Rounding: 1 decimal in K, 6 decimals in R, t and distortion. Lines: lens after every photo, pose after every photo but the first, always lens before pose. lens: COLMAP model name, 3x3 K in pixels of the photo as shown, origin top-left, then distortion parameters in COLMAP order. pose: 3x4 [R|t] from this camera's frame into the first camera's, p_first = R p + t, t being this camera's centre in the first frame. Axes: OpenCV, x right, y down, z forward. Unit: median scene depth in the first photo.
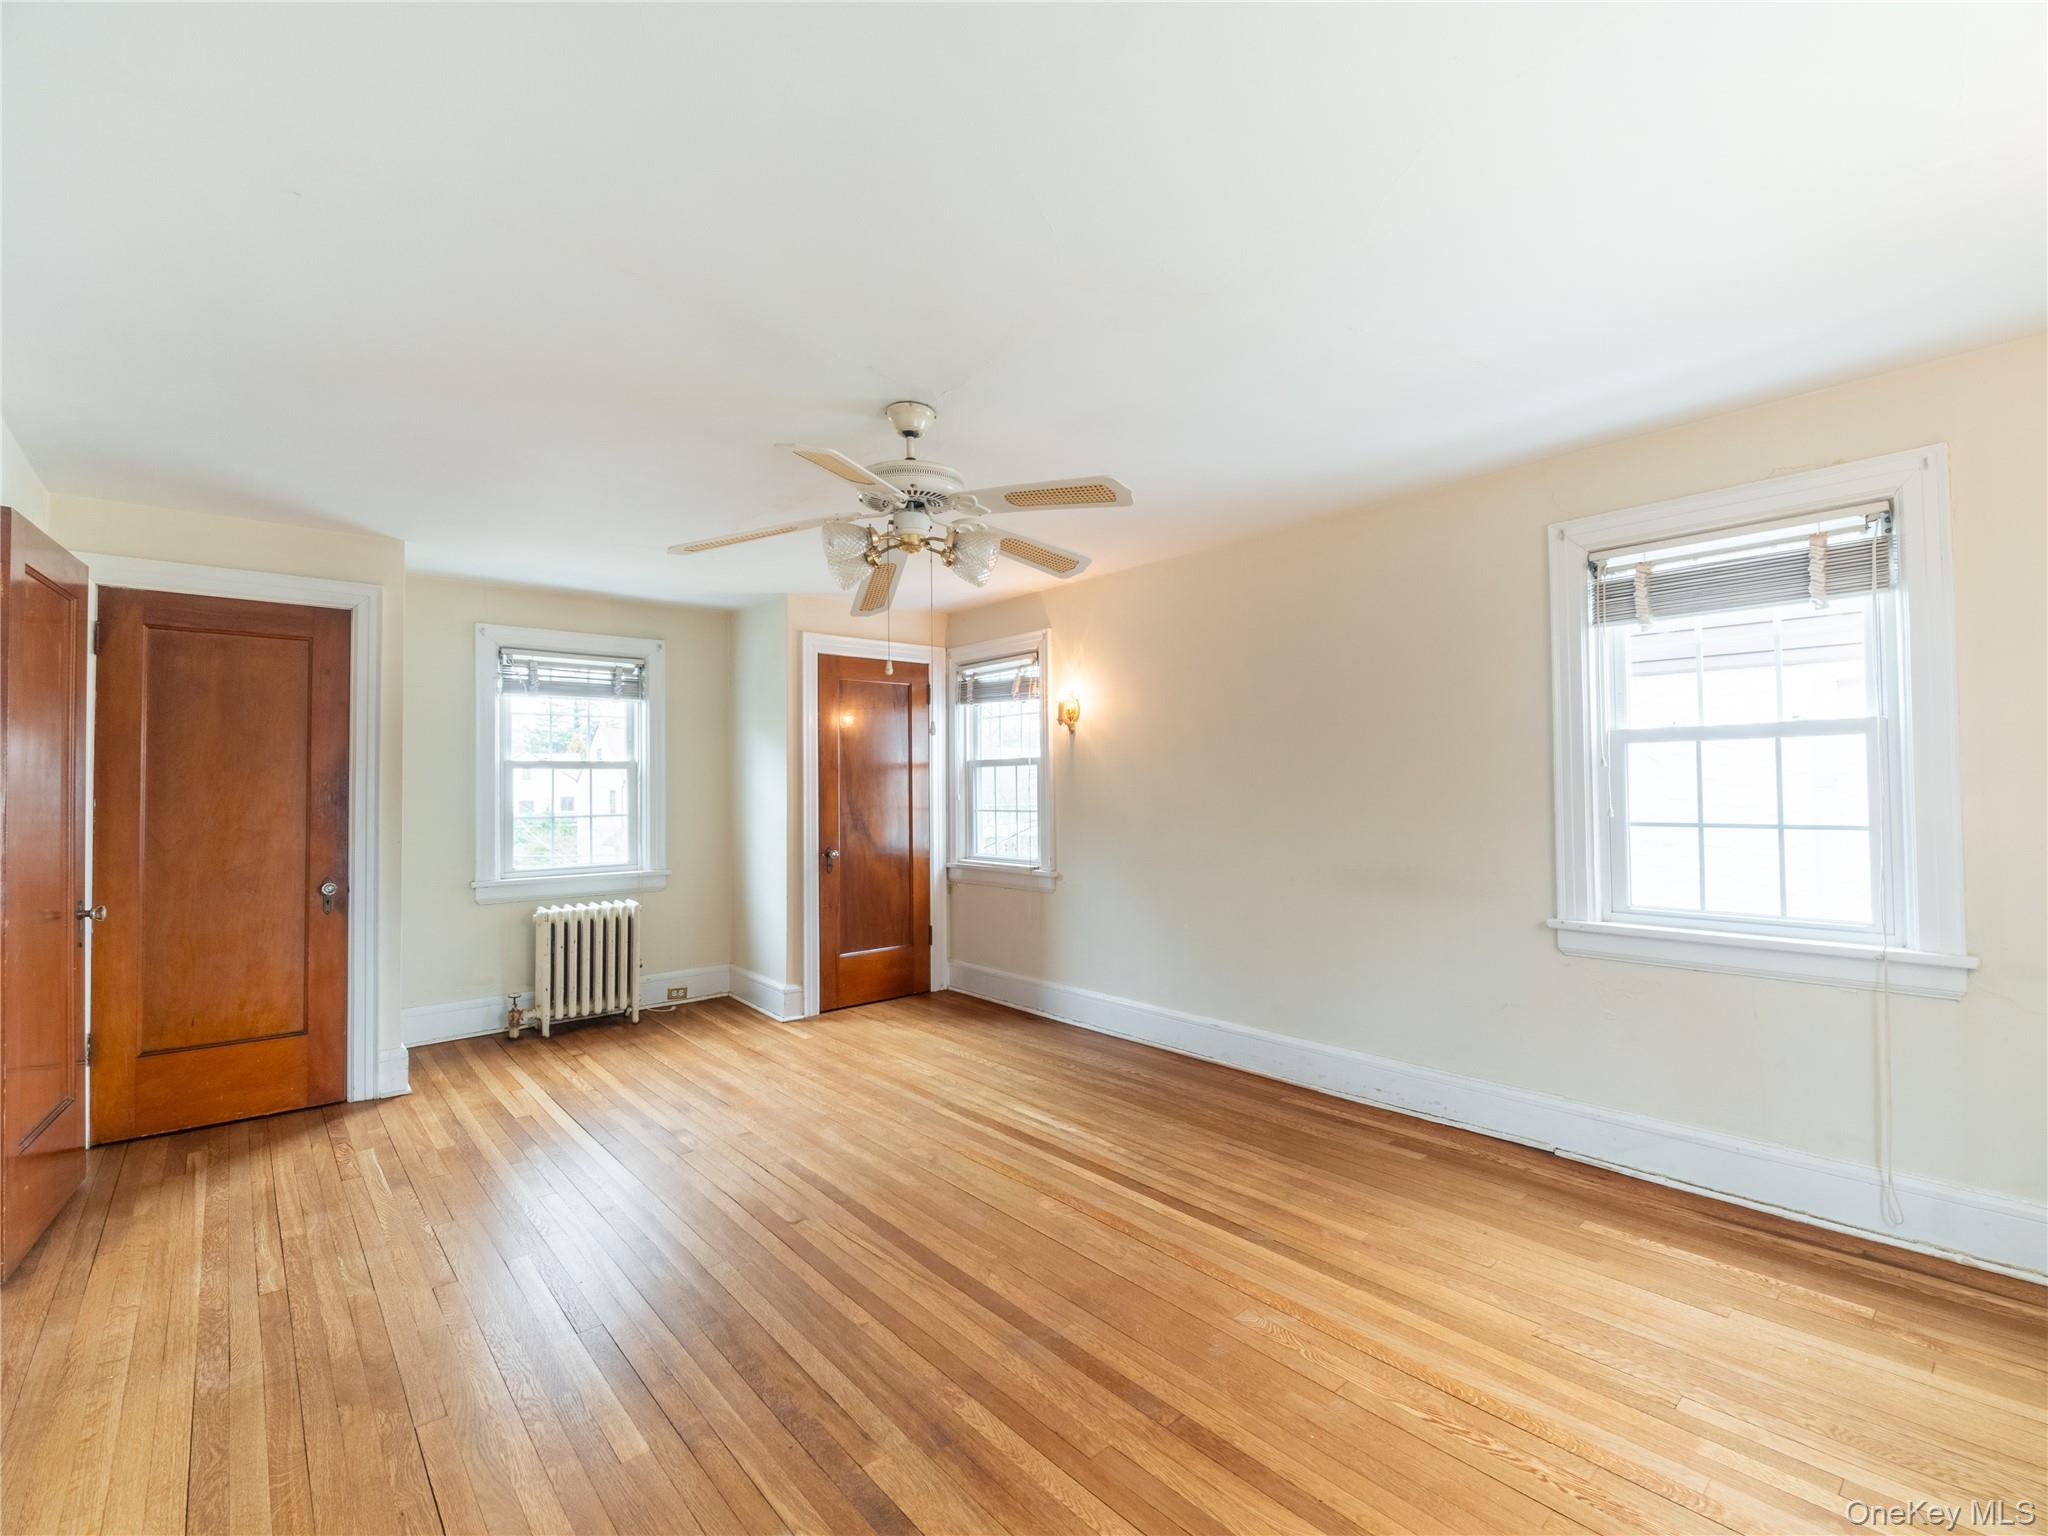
lens RADIAL K [[909.6, 0, 1017.7], [0, 909.6, 768.6], [0, 0, 1]] dist [0.004768, -0.005330]
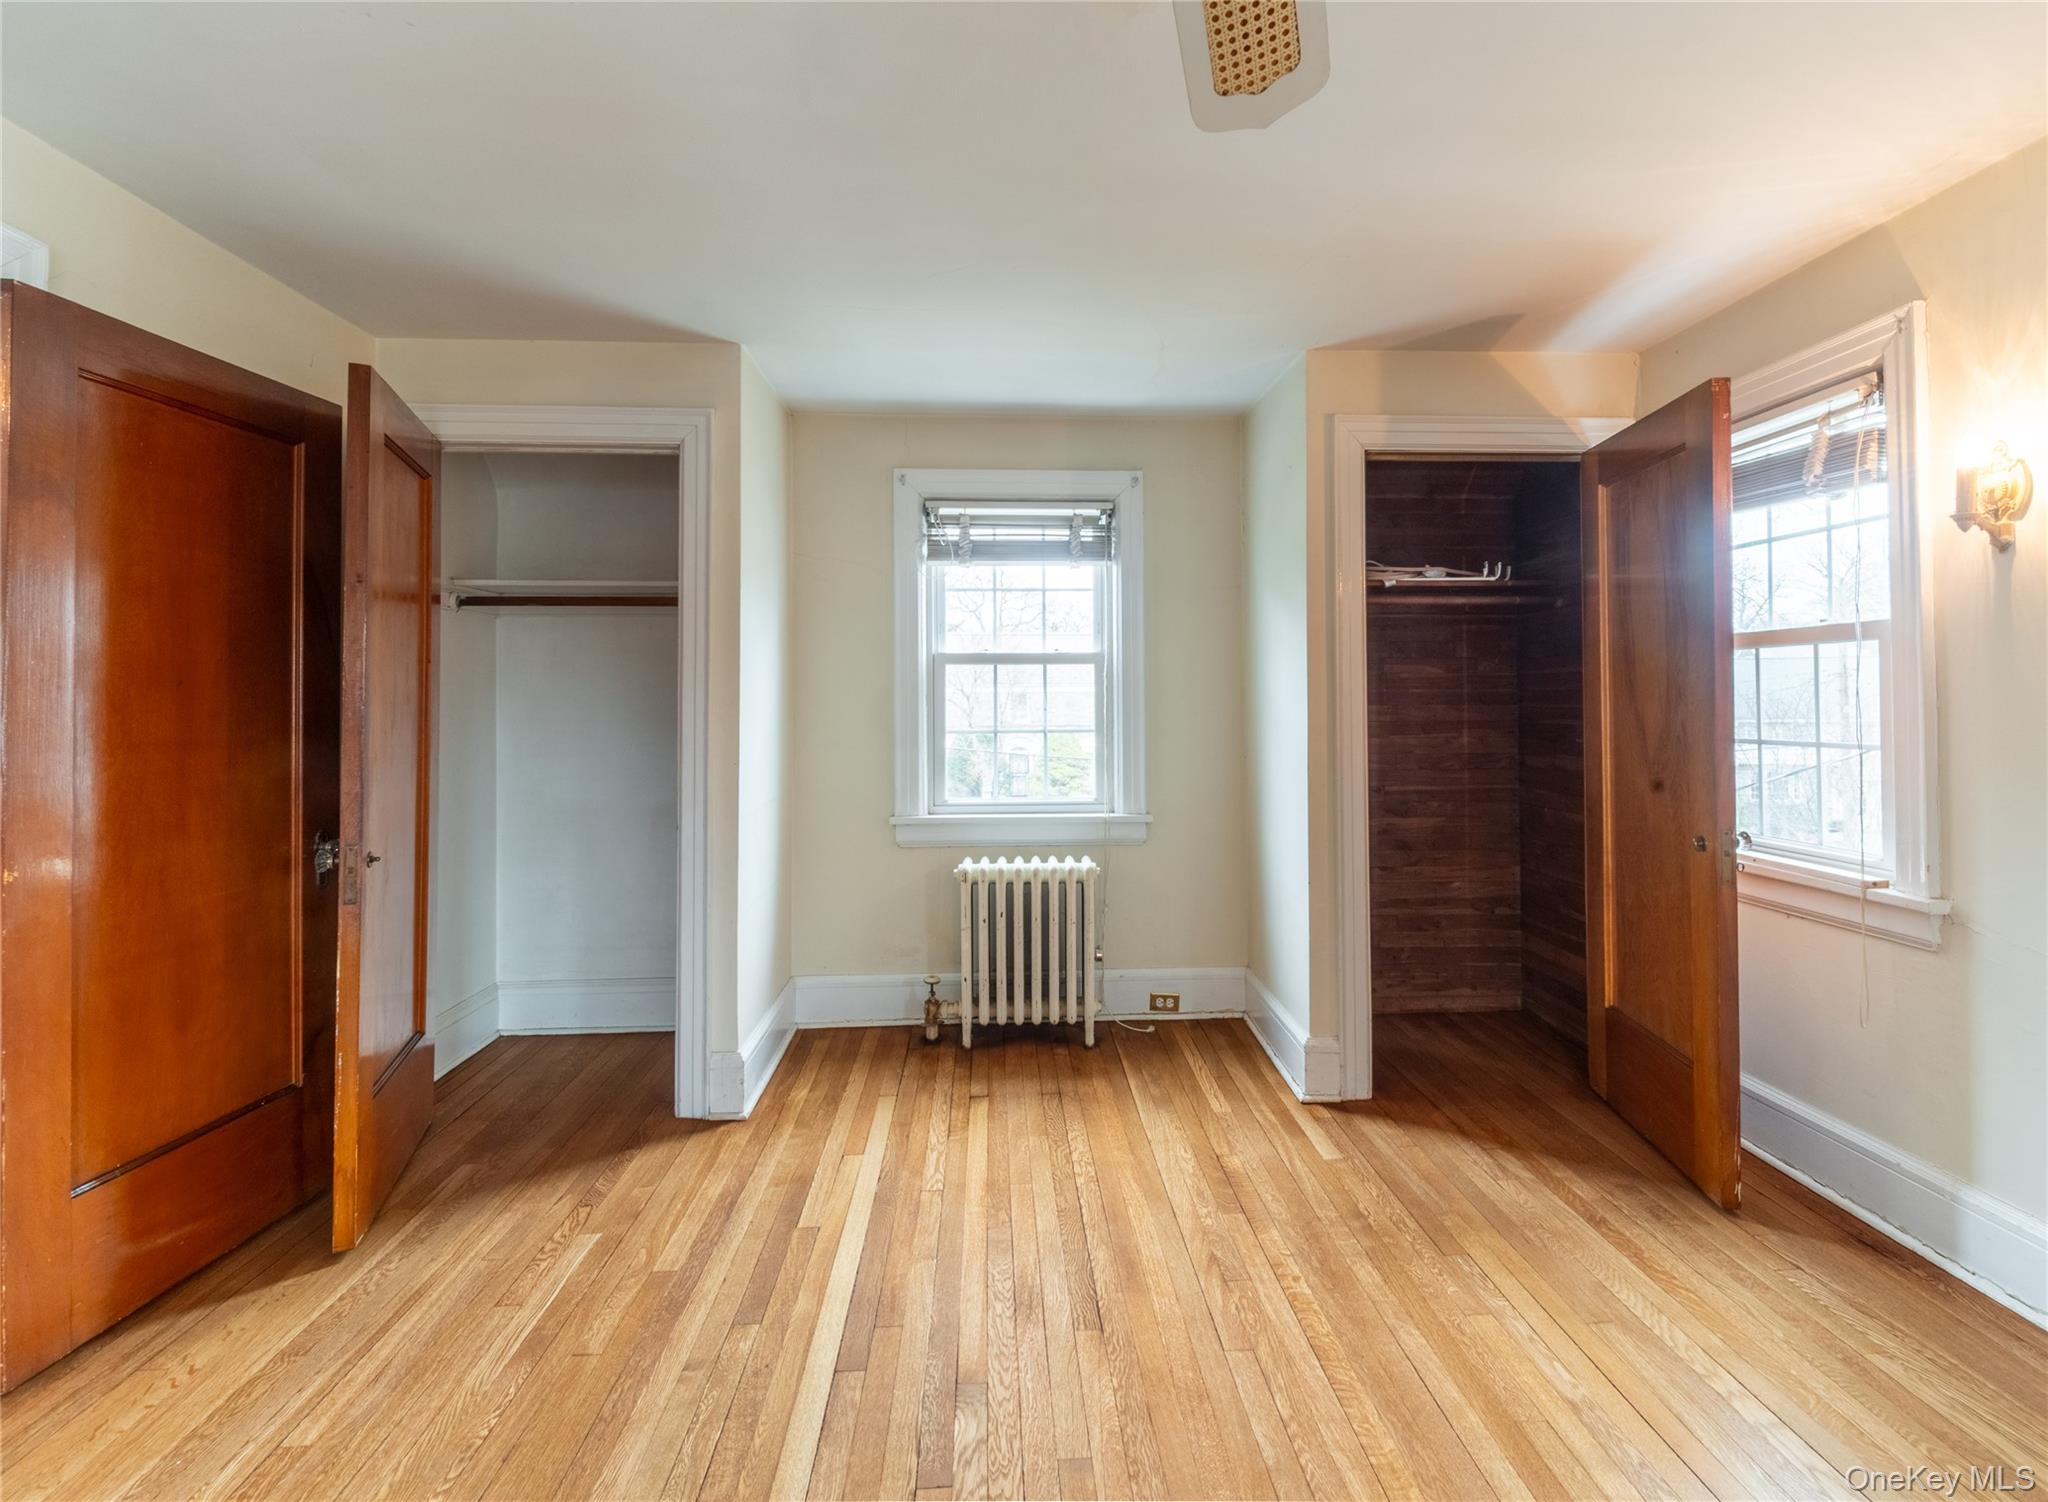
lens RADIAL K [[972.3, 0, 1047.8], [0, 972.3, 677.7], [0, 0, 1]] dist [-0.001663, -0.001220]
pose [[0.794403, -0.006941, -0.607351, -0.012994], [0.009921, 0.999950, 0.001549, 0.010454], [0.607310, -0.007256, 0.794432, 0.432618]]
